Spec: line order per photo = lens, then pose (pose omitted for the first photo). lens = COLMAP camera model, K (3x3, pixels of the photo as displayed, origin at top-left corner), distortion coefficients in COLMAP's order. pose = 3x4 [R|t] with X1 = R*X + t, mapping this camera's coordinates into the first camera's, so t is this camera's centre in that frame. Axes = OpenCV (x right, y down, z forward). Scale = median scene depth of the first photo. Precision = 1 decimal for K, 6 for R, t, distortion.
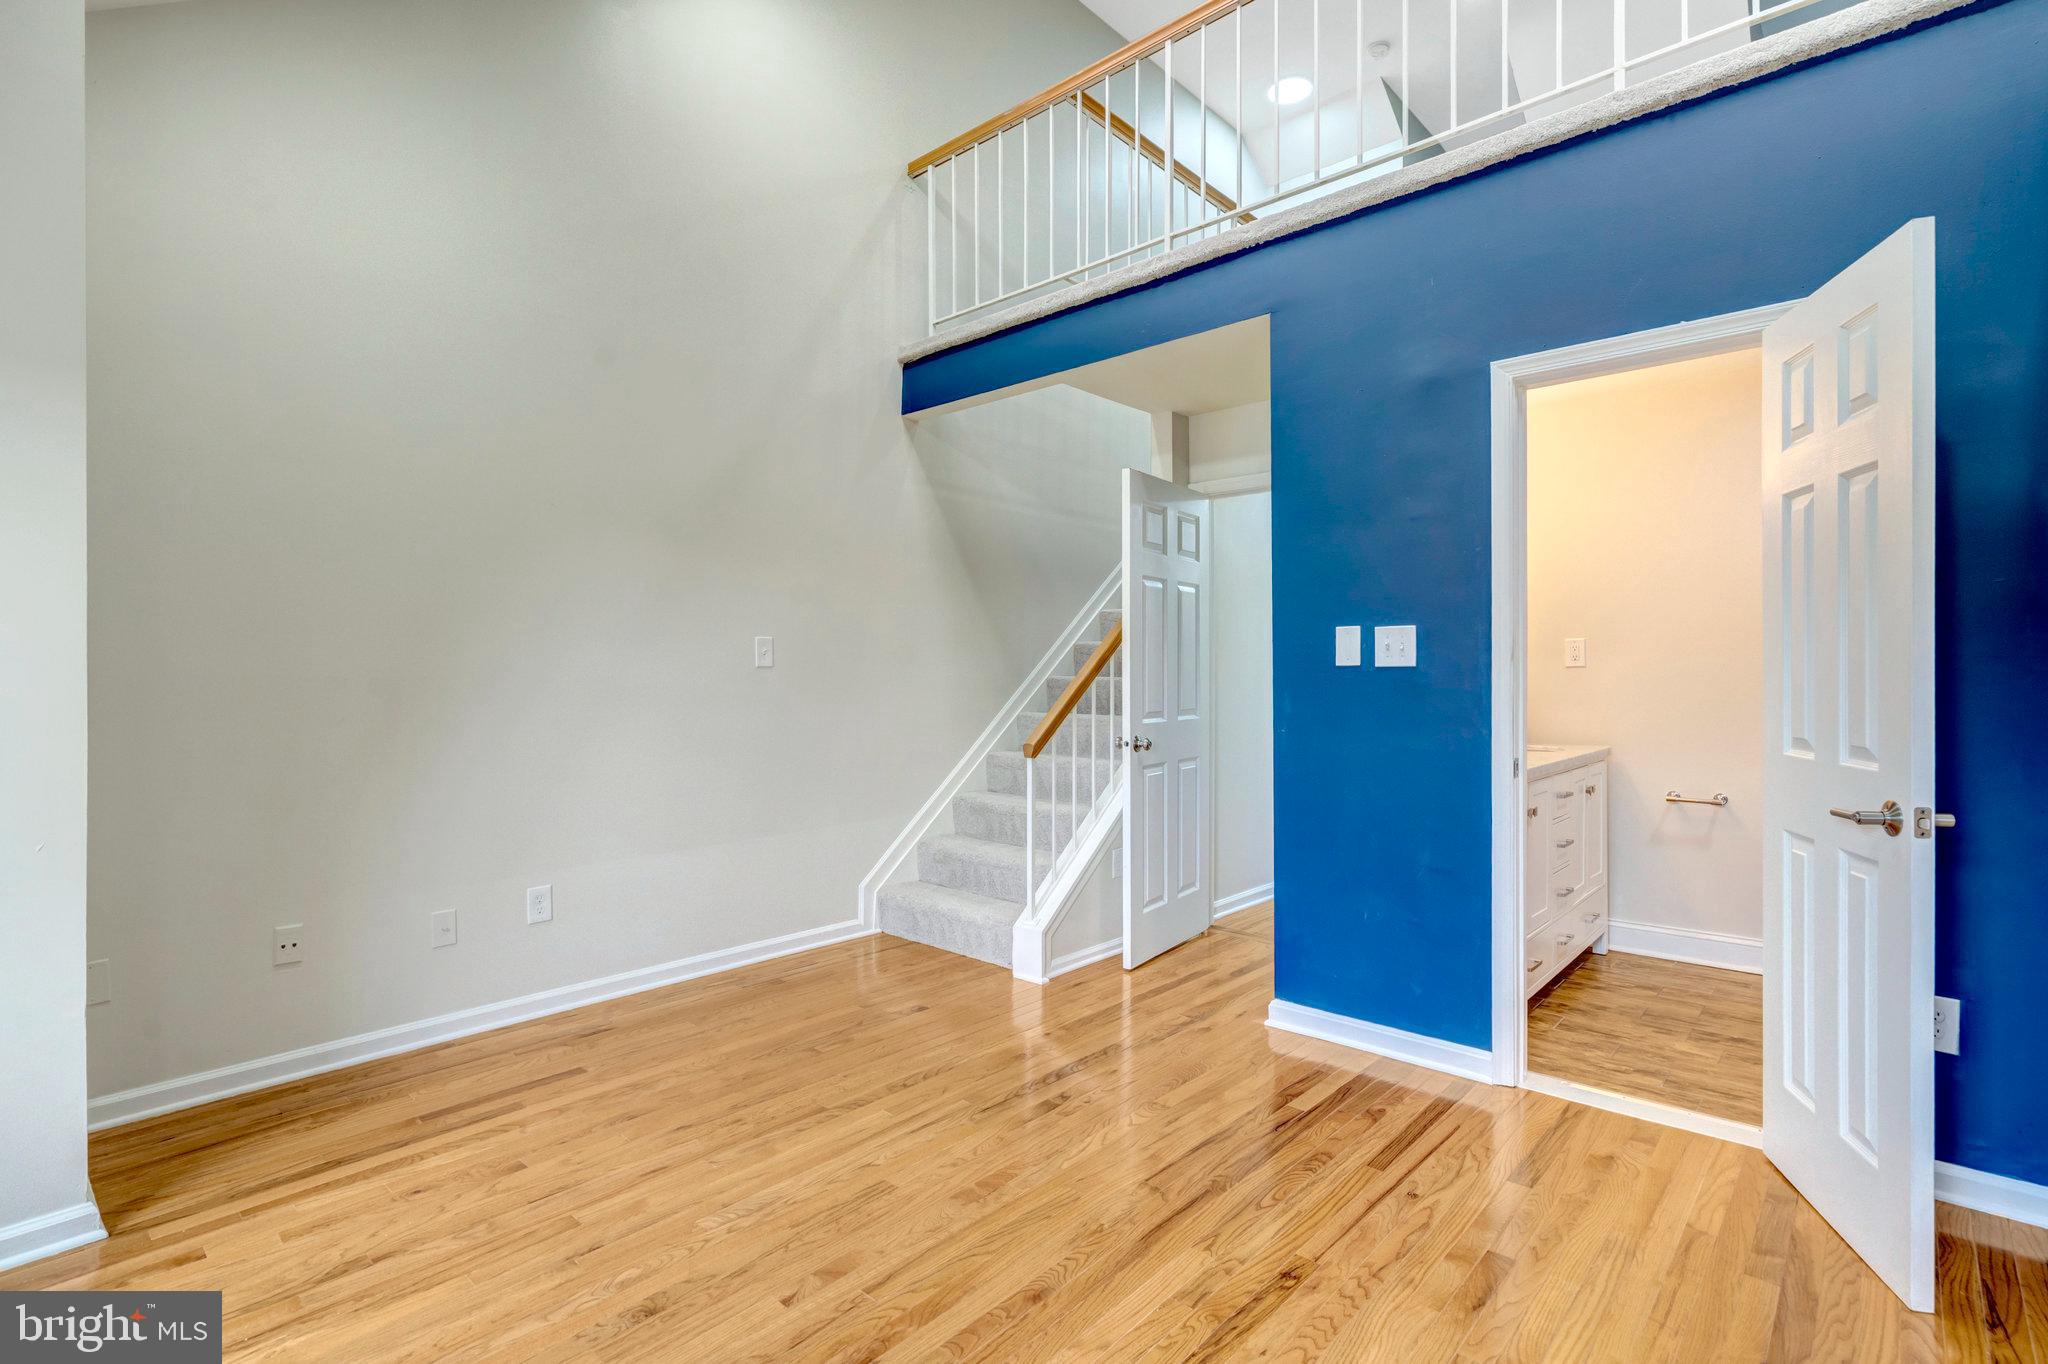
lens RADIAL K [[953.7, 0, 1023.0], [0, 953.7, 684.7], [0, 0, 1]] dist [-0.000451, -0.000006]
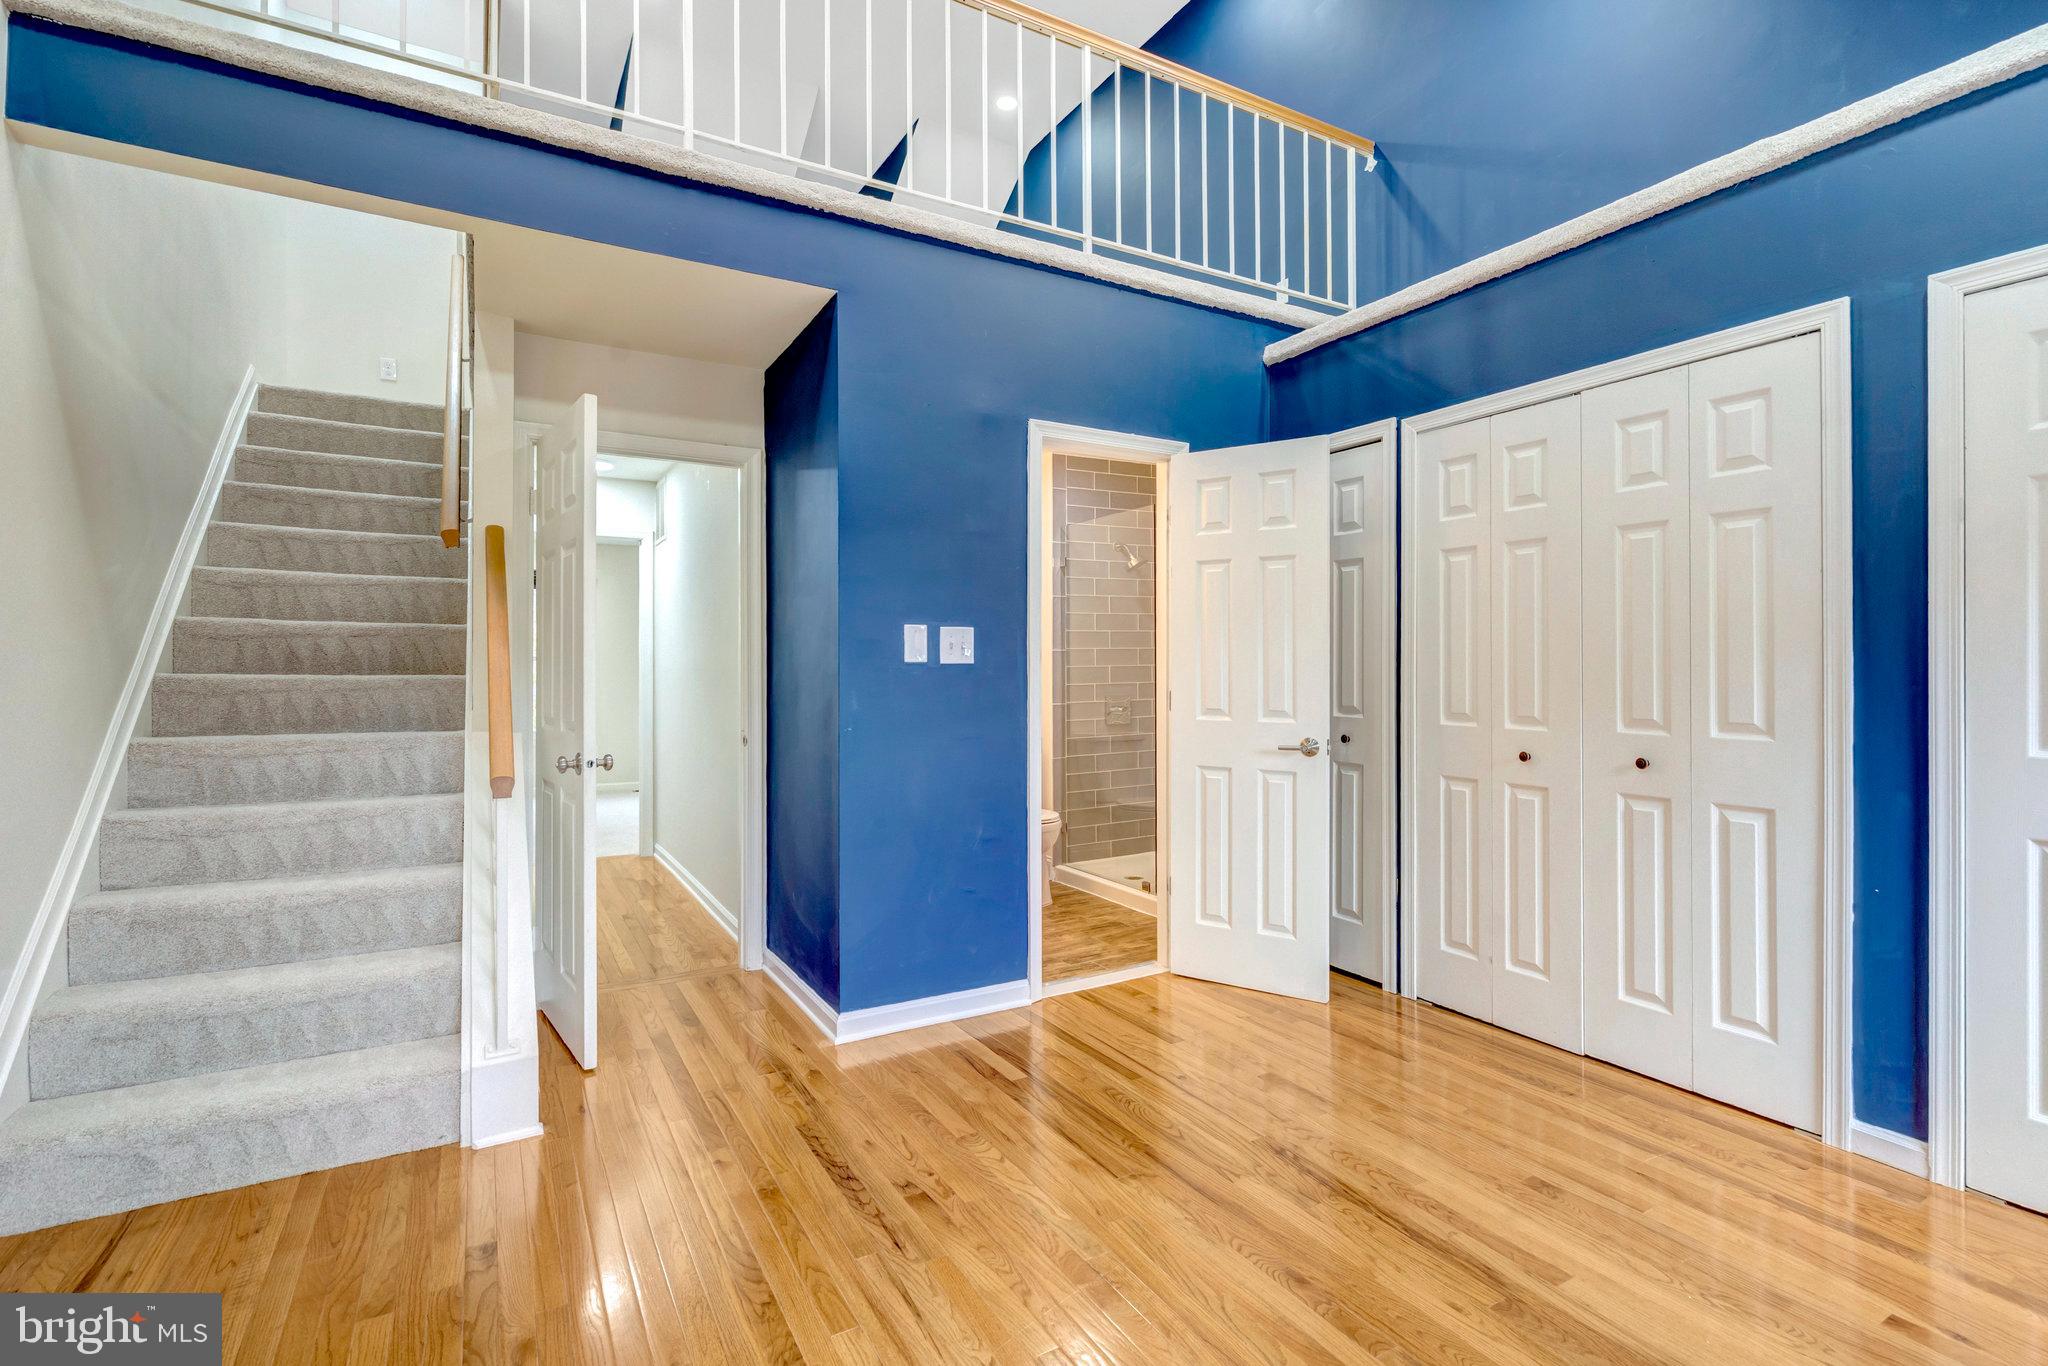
lens RADIAL K [[953.7, 0, 1020.4], [0, 953.7, 672.4], [0, 0, 1]] dist [-0.000451, -0.000006]
pose [[0.307170, 0.001124, 0.951654, -0.746709], [0.011160, 0.999926, -0.004783, -0.003405], [-0.951589, 0.012090, 0.307135, 0.687219]]
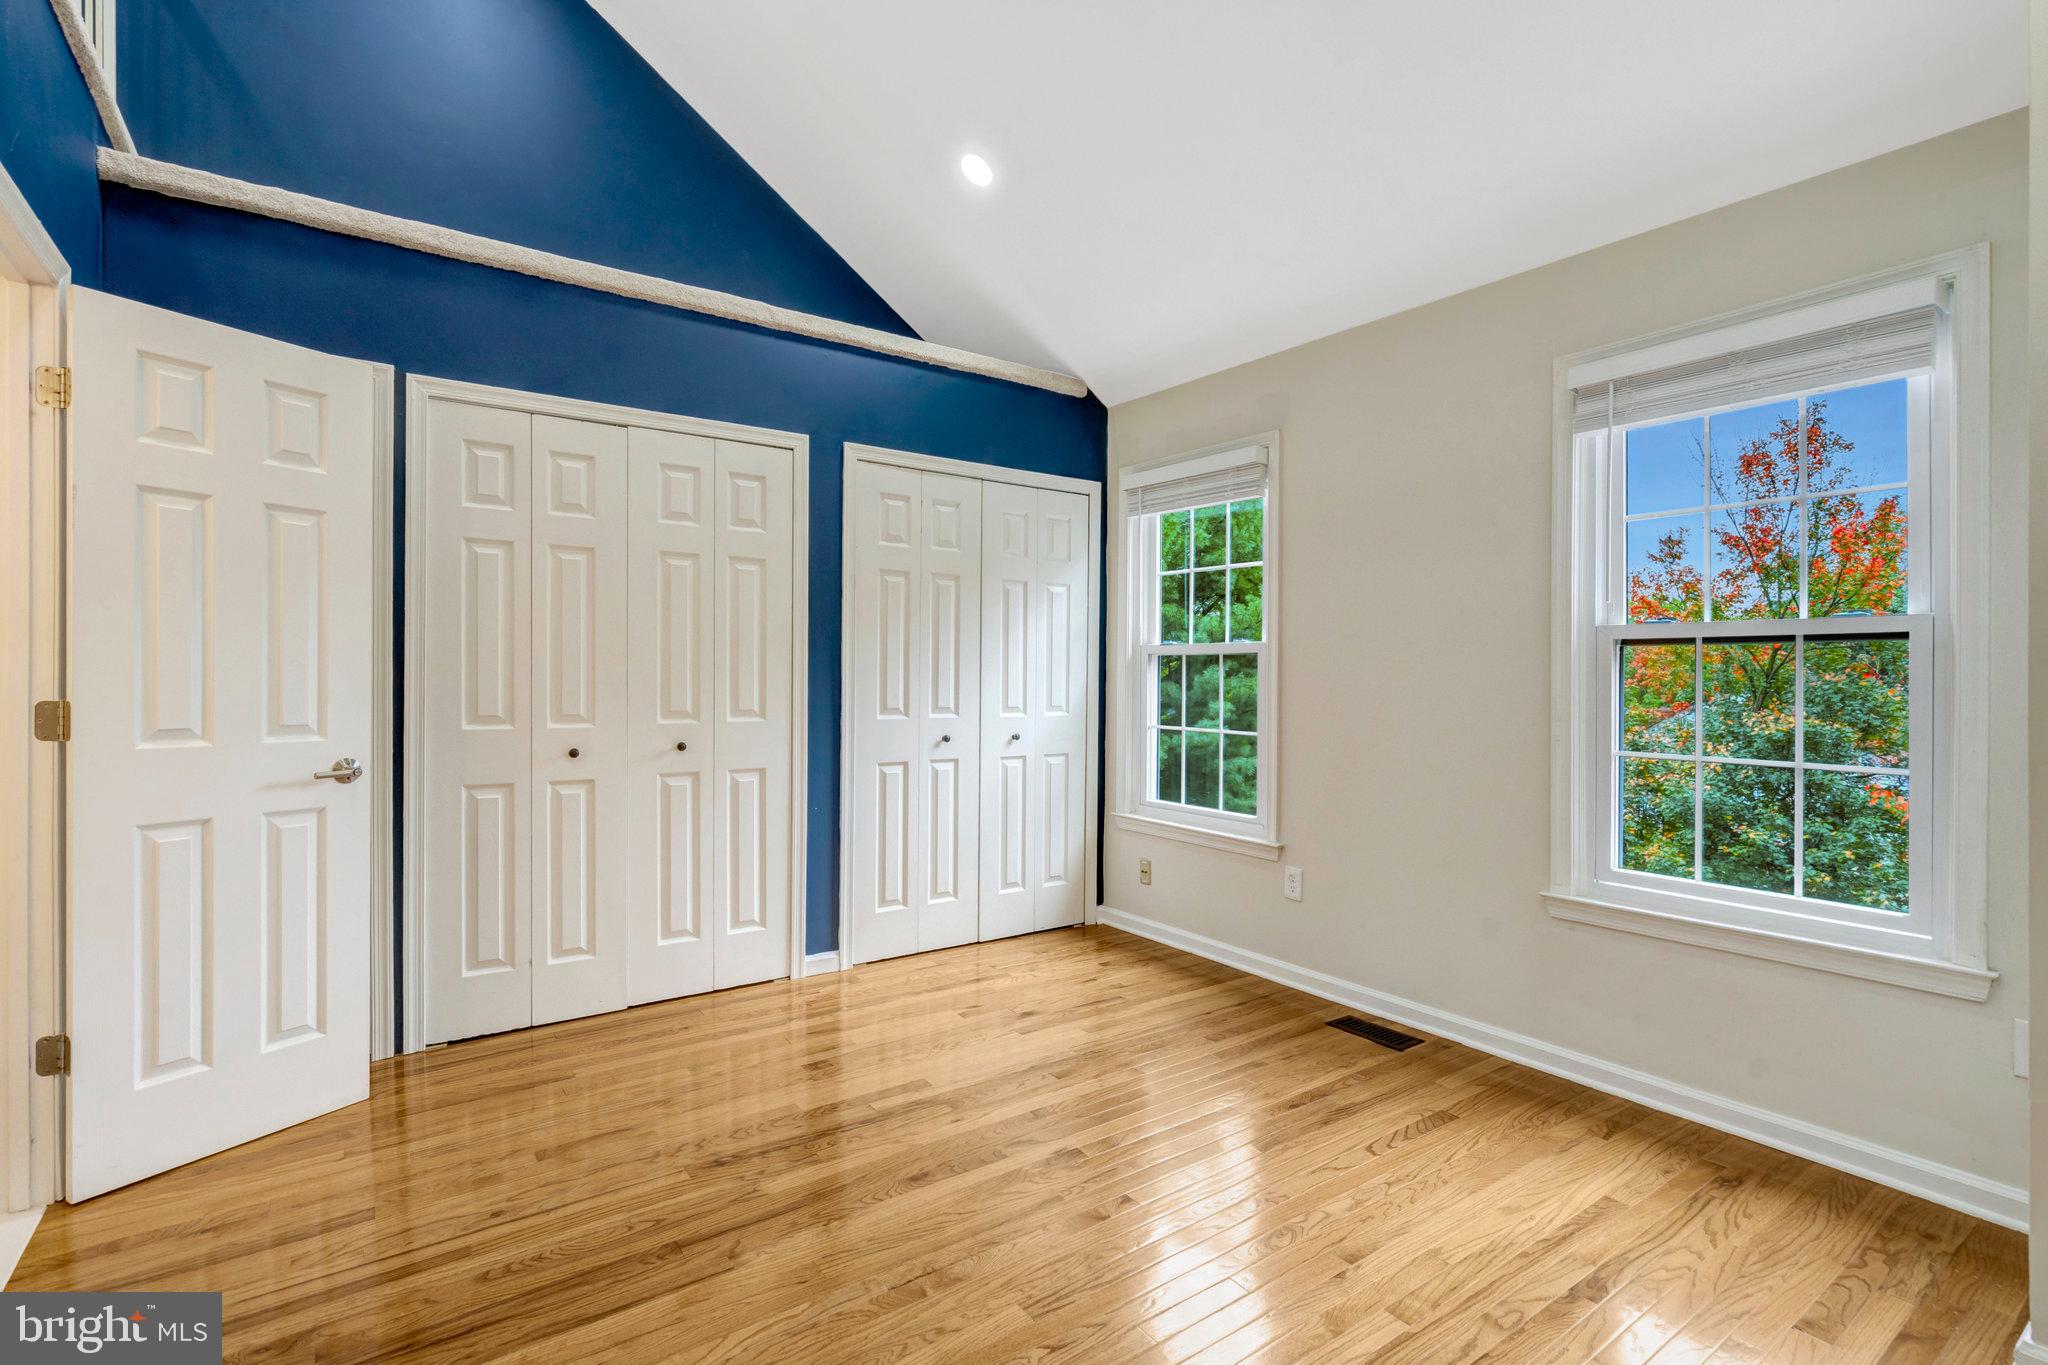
lens RADIAL K [[953.7, 0, 1029.9], [0, 953.7, 682.5], [0, 0, 1]] dist [-0.000451, -0.000006]
pose [[-0.978538, -0.005704, 0.205985, -0.263956], [-0.001731, 0.999809, 0.019465, -0.014978], [-0.206057, 0.018690, -0.978361, 1.548227]]
